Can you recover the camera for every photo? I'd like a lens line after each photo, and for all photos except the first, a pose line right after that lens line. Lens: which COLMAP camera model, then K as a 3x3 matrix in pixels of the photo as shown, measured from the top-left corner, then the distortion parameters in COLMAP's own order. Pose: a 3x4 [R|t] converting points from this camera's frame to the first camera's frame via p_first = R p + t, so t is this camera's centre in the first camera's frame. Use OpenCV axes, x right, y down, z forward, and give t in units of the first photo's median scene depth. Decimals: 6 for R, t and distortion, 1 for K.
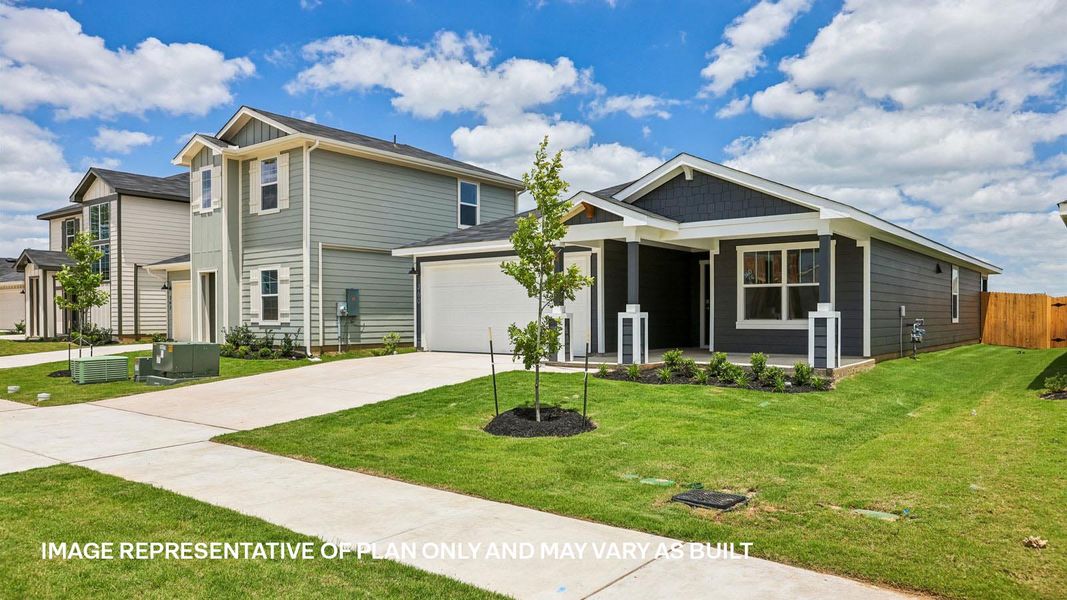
lens RADIAL K [[745.9, 0, 534.8], [0, 745.9, 316.2], [0, 0, 1]] dist [-0.074107, 0.077548]
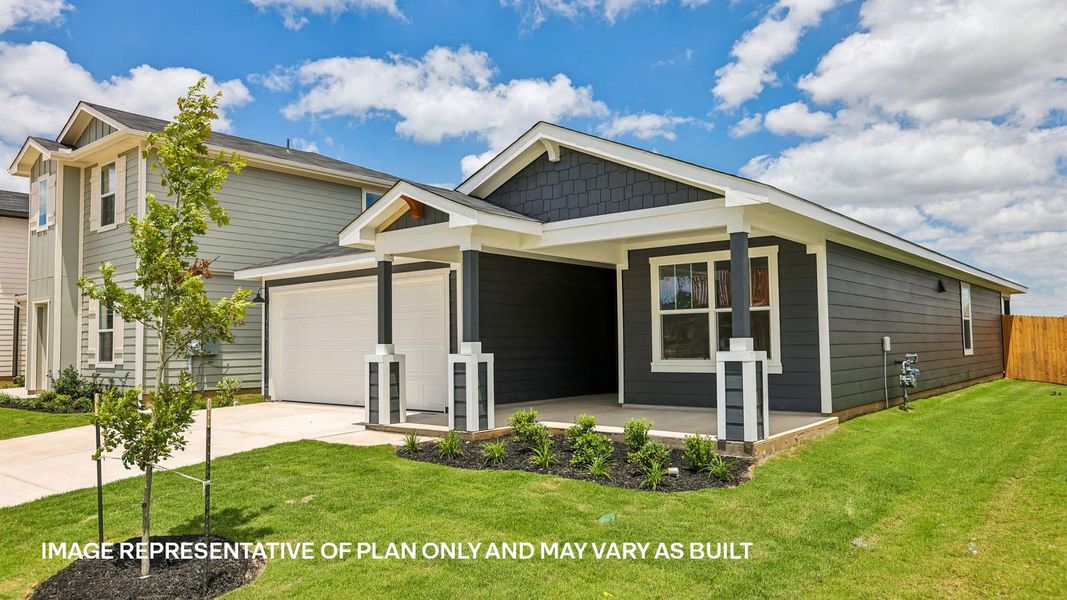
lens RADIAL K [[738.9, 0, 561.7], [0, 738.9, 297.9], [0, 0, 1]] dist [-0.022090, 0.003079]
pose [[0.999917, -0.011822, -0.005059, 0.137273], [0.011490, 0.998060, -0.061186, -0.008700], [0.005773, 0.061123, 0.998114, 0.202716]]
